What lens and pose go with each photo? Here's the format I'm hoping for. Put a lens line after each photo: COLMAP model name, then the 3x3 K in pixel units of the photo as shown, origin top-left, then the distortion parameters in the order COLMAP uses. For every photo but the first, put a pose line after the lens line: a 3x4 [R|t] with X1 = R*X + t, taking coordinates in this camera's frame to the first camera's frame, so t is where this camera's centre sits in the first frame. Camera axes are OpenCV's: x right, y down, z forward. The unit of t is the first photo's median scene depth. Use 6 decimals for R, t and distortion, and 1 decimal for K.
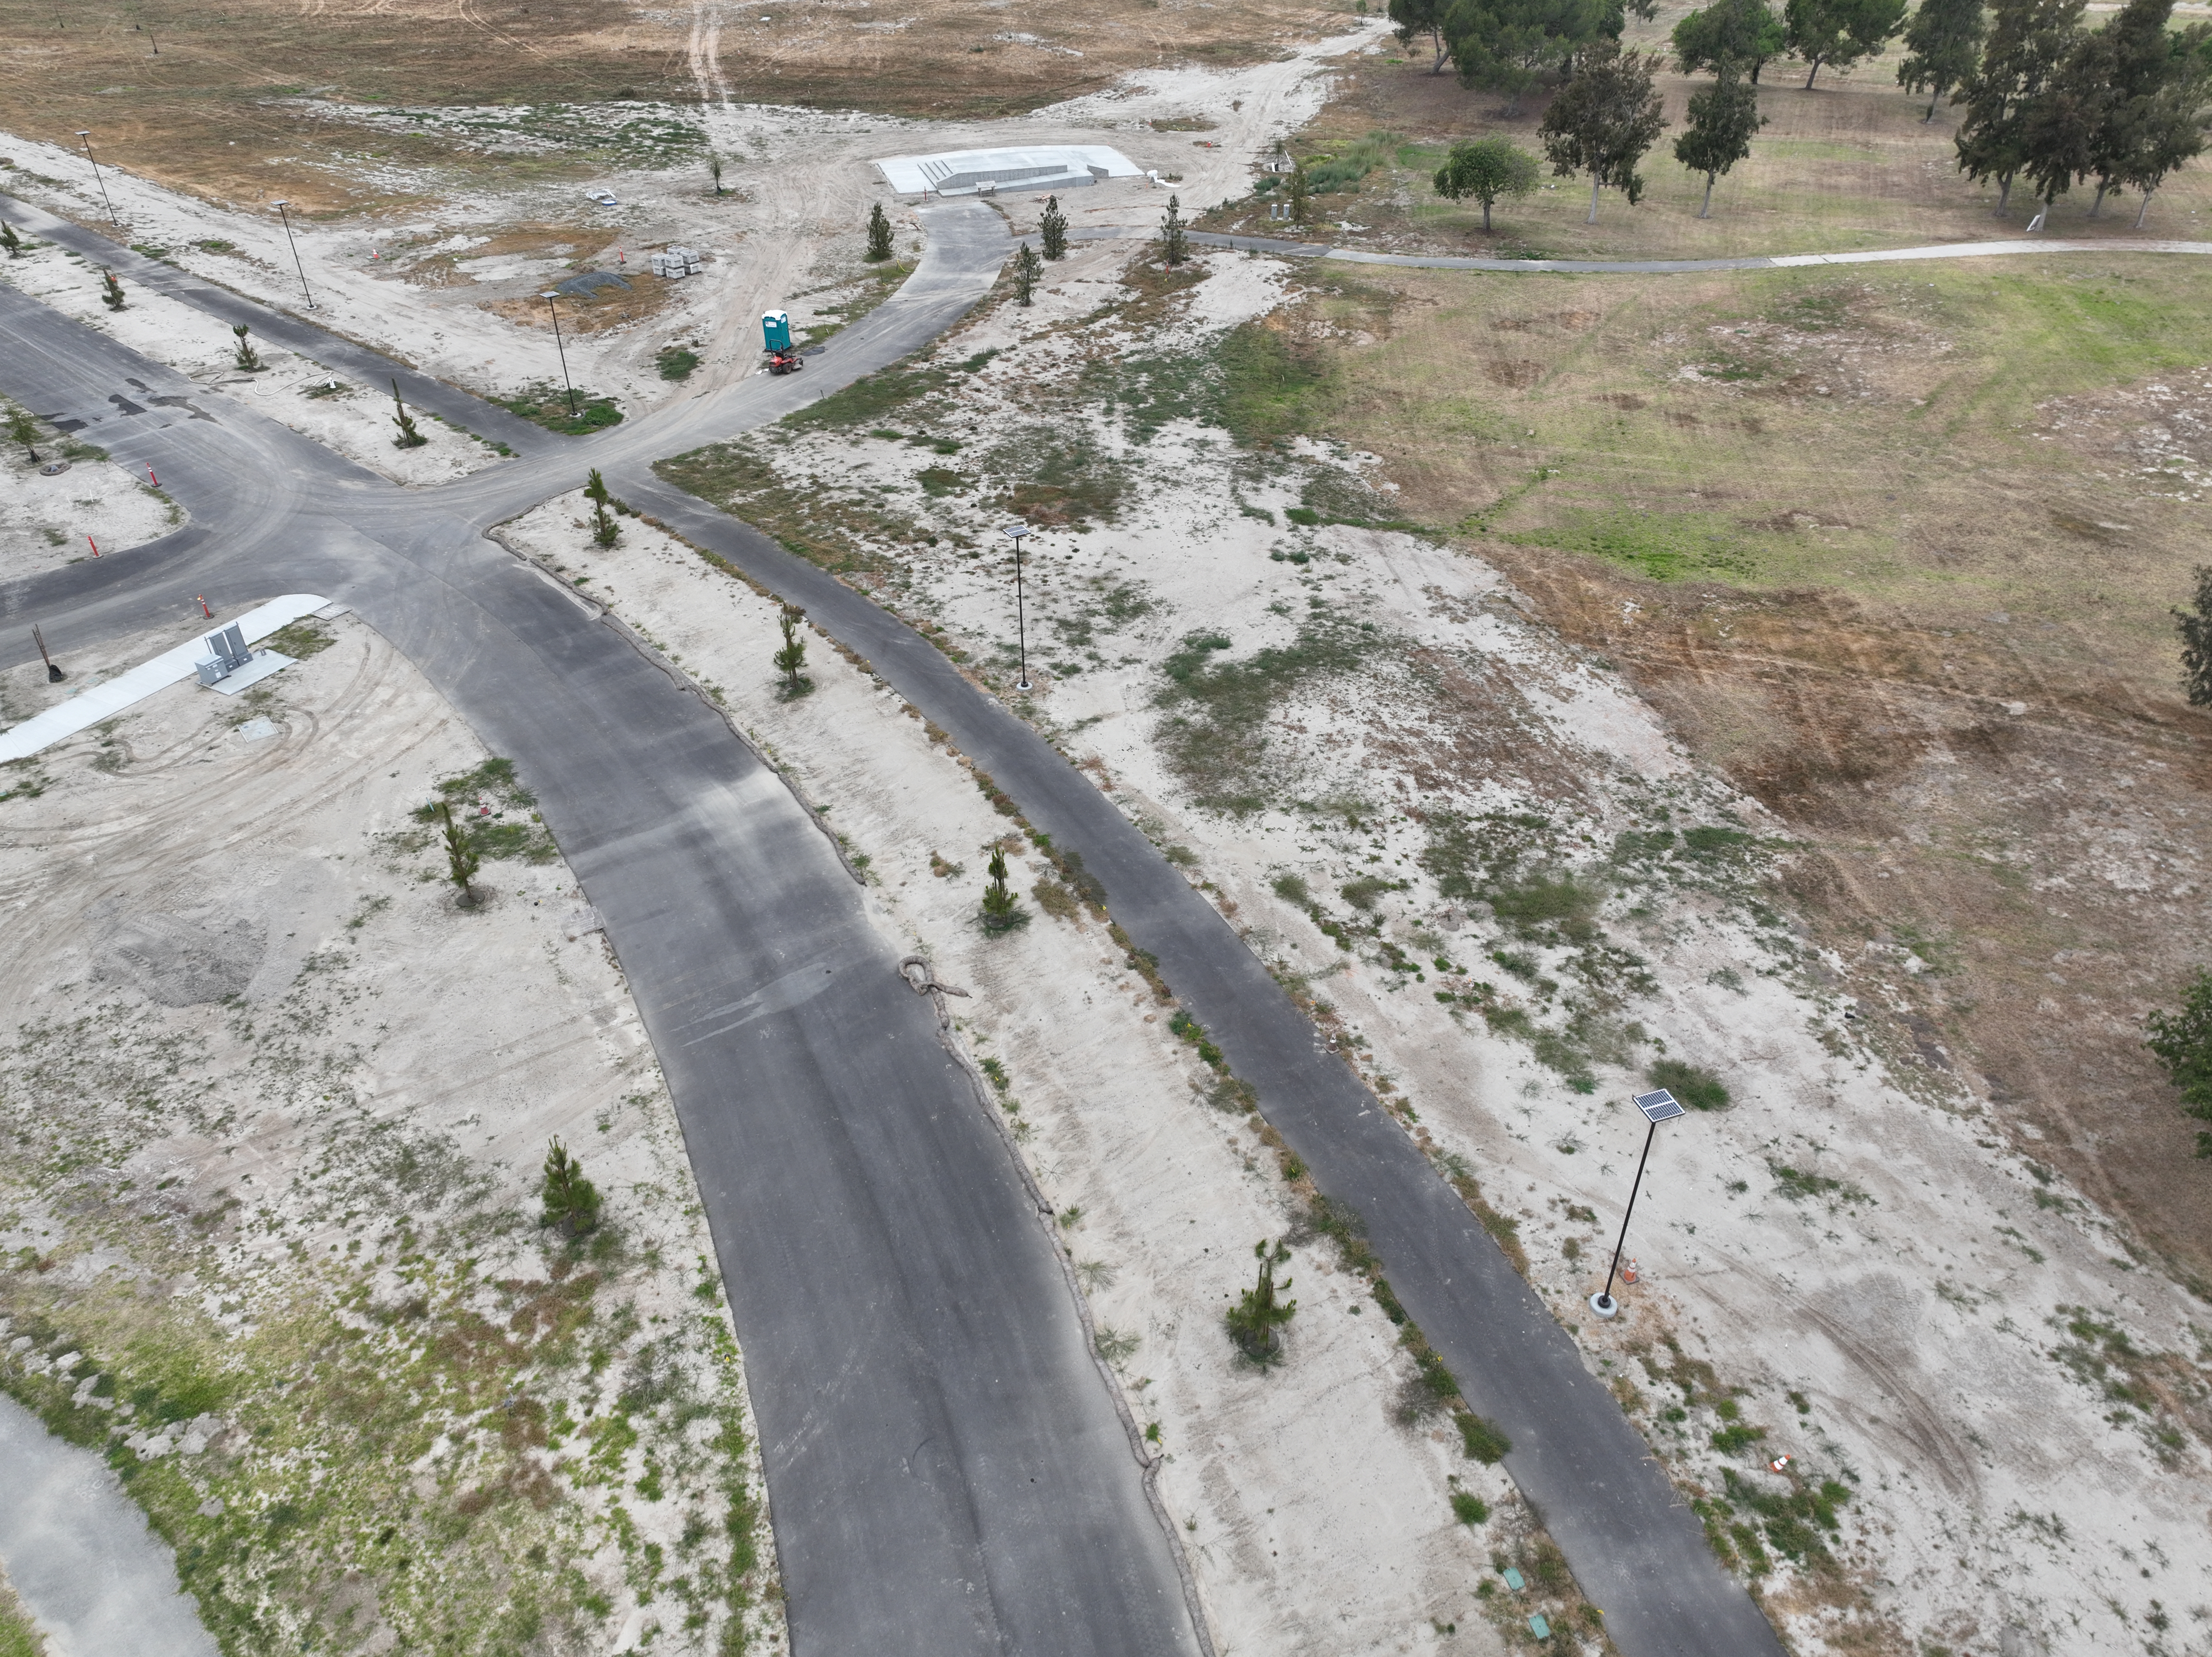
lens RADIAL K [[1567.7, 0, 1105.0], [0, 1567.7, 802.2], [0, 0, 1]] dist [0.000623, 0.009996]
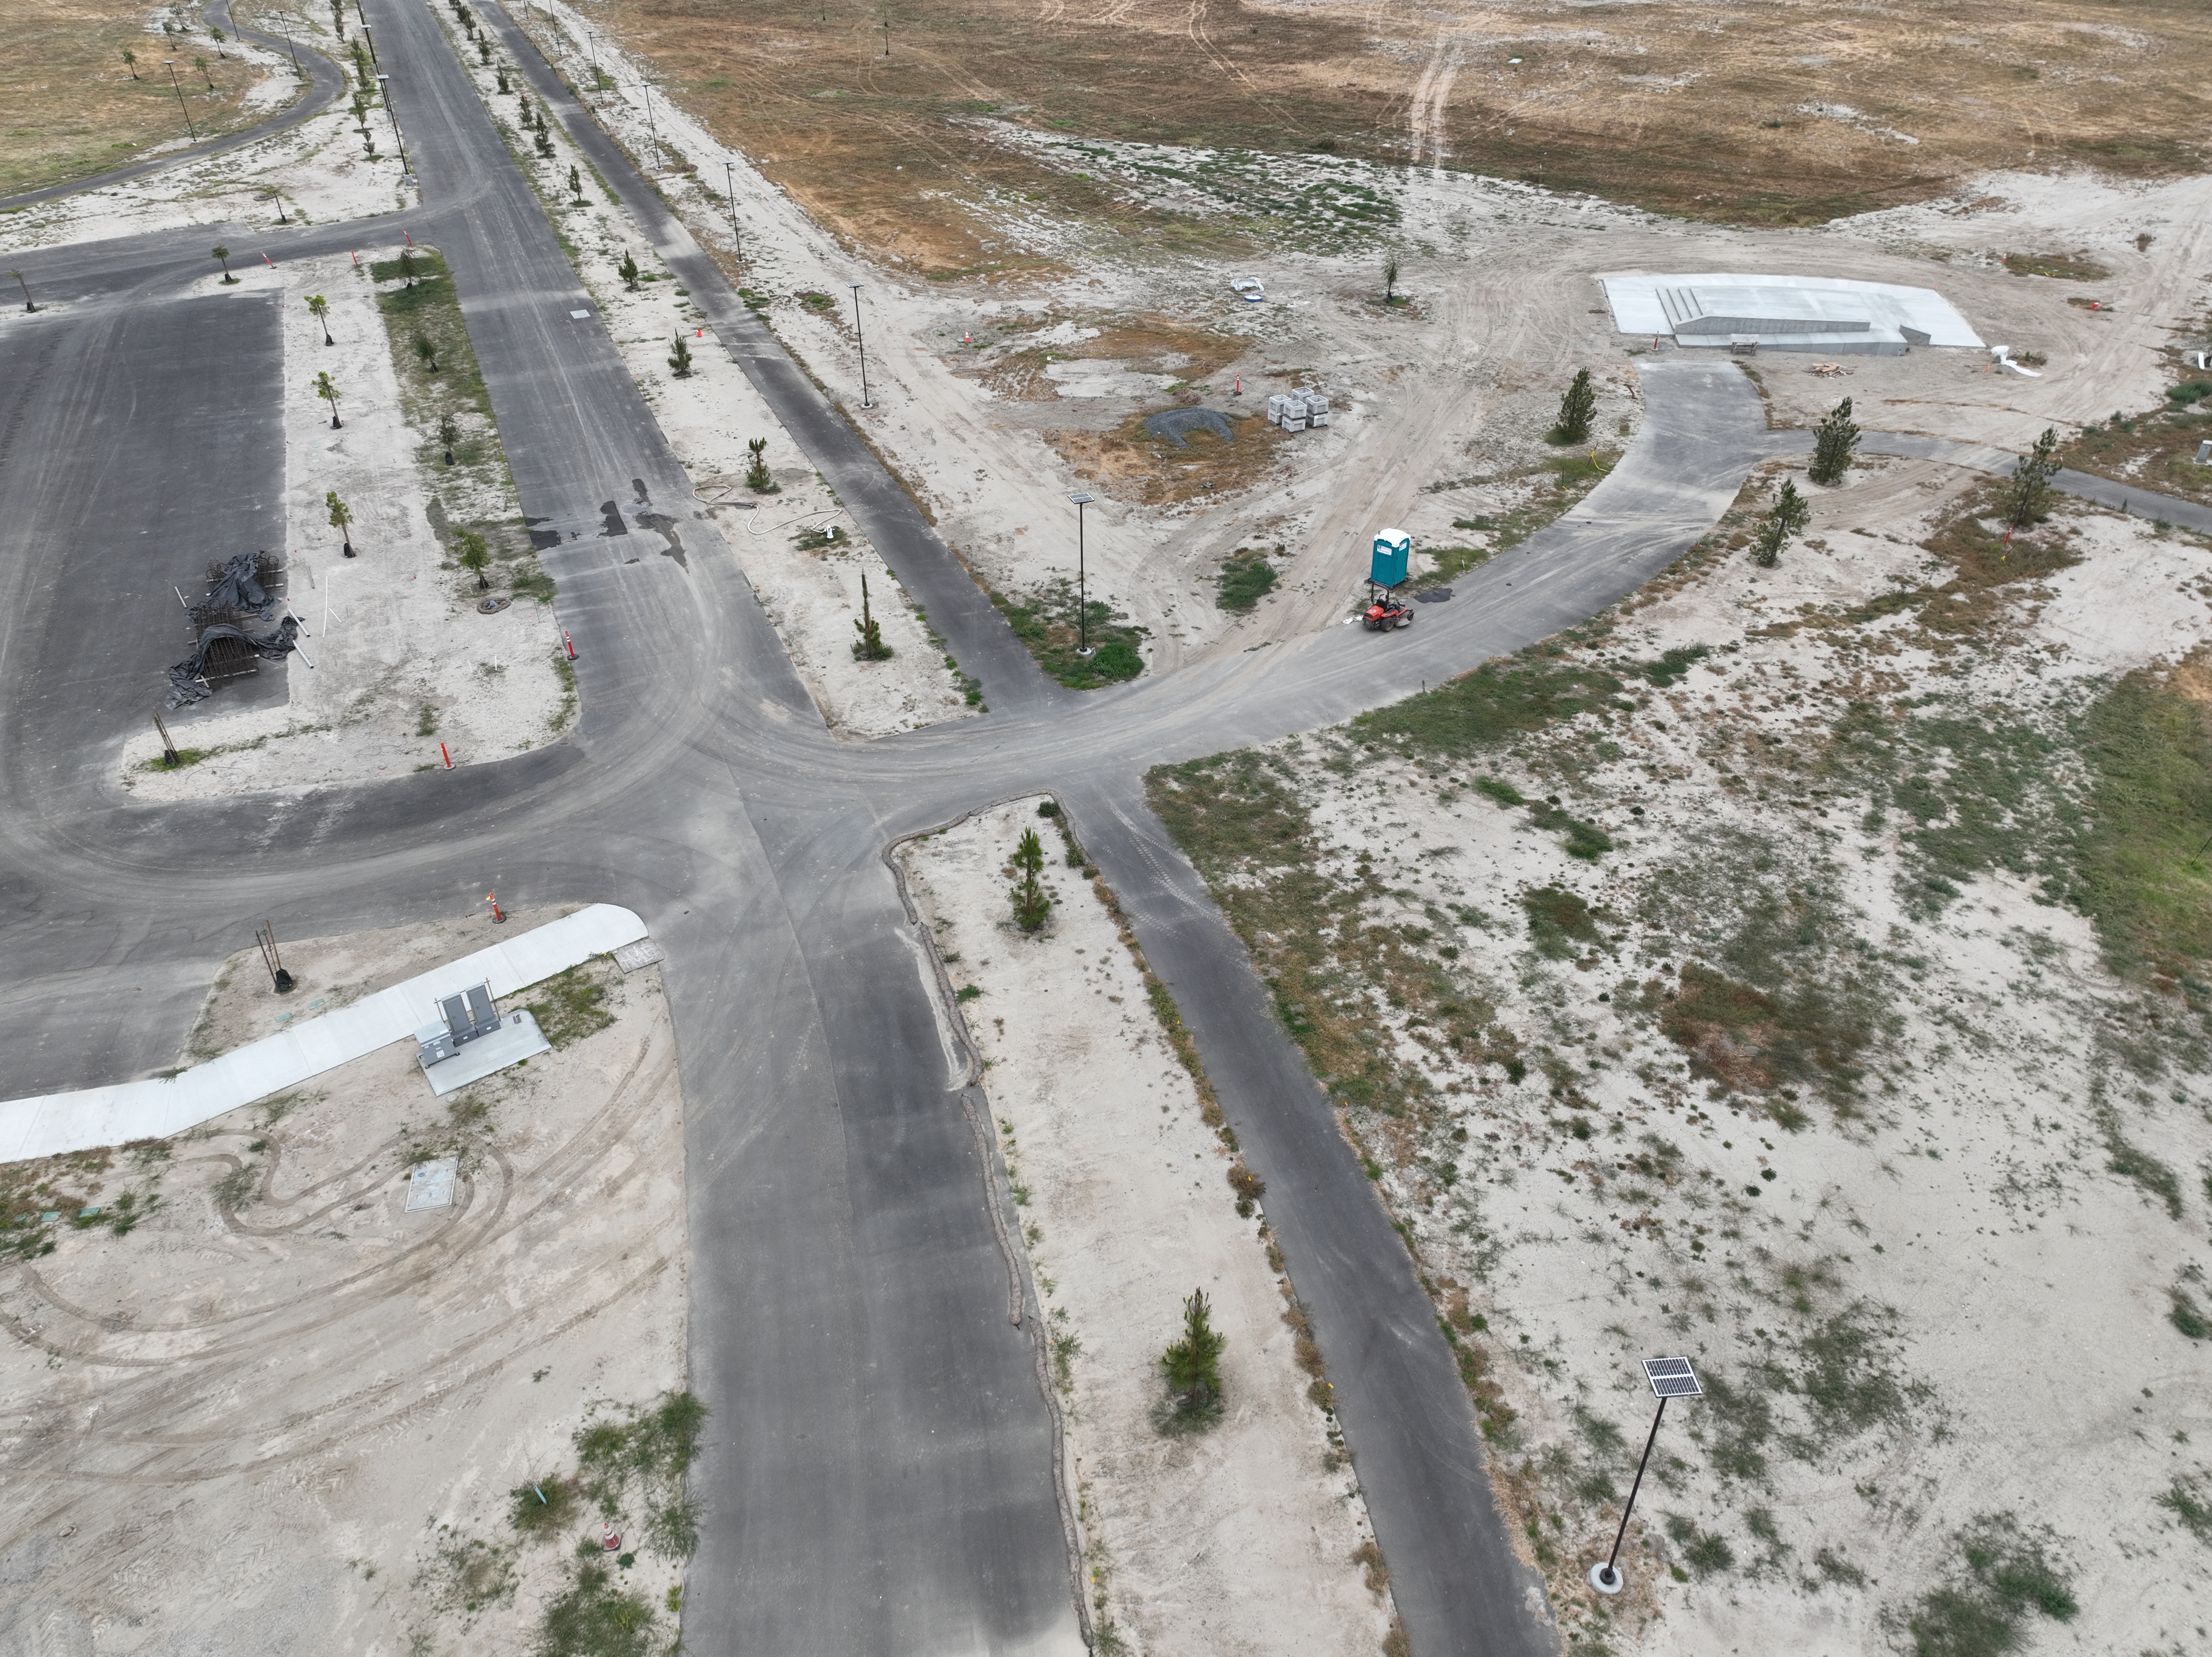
lens RADIAL K [[1548.2, 0, 1106.0], [0, 1548.2, 828.5], [0, 0, 1]] dist [0.000263, 0.015717]
pose [[0.906400, 0.245440, -0.343800, -0.066466], [-0.238697, 0.969079, 0.062522, -0.235525], [0.348515, 0.025394, 0.936959, 0.364093]]
